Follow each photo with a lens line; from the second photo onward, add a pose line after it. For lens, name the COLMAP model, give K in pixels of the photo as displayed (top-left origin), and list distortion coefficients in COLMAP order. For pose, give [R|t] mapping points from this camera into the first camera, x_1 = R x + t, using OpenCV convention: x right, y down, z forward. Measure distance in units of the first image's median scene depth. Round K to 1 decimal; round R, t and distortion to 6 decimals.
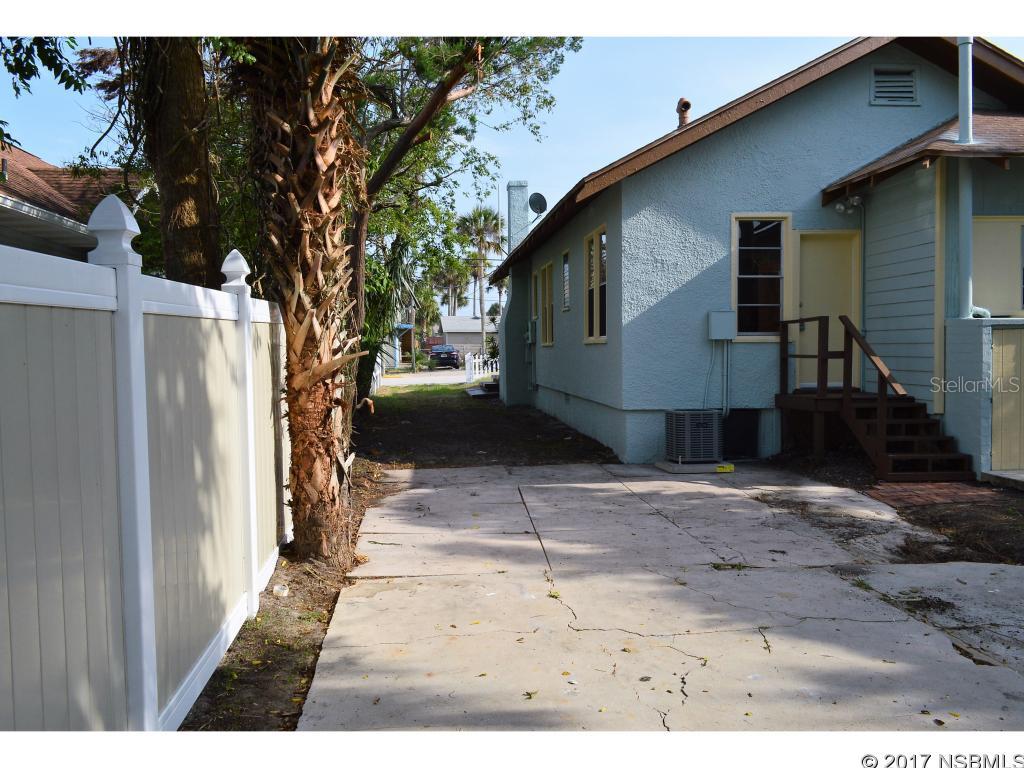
lens RADIAL K [[849.6, 0, 512.0], [0, 849.6, 384.0], [0, 0, 1]] dist [-0.009967, 0.007518]
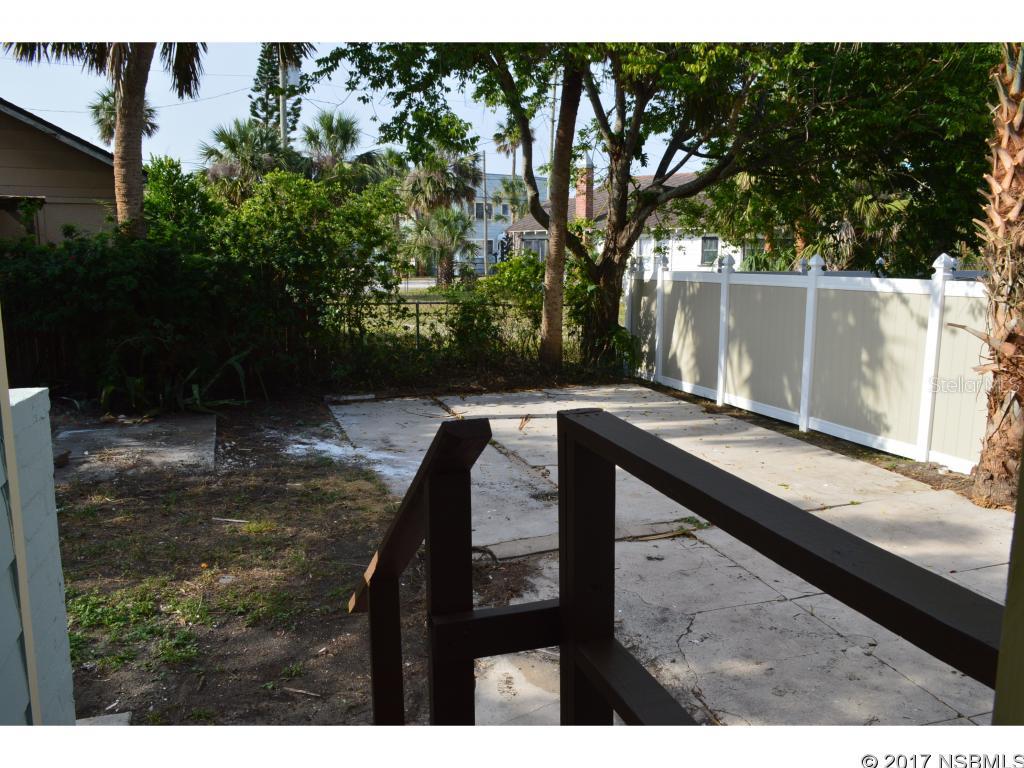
lens RADIAL K [[849.6, 0, 512.0], [0, 849.6, 384.0], [0, 0, 1]] dist [-0.009967, 0.007518]
pose [[-0.975873, 0.046851, -0.213254, 1.392855], [0.002155, 0.978726, 0.205161, -0.392875], [0.218329, 0.199751, -0.955213, 3.854039]]
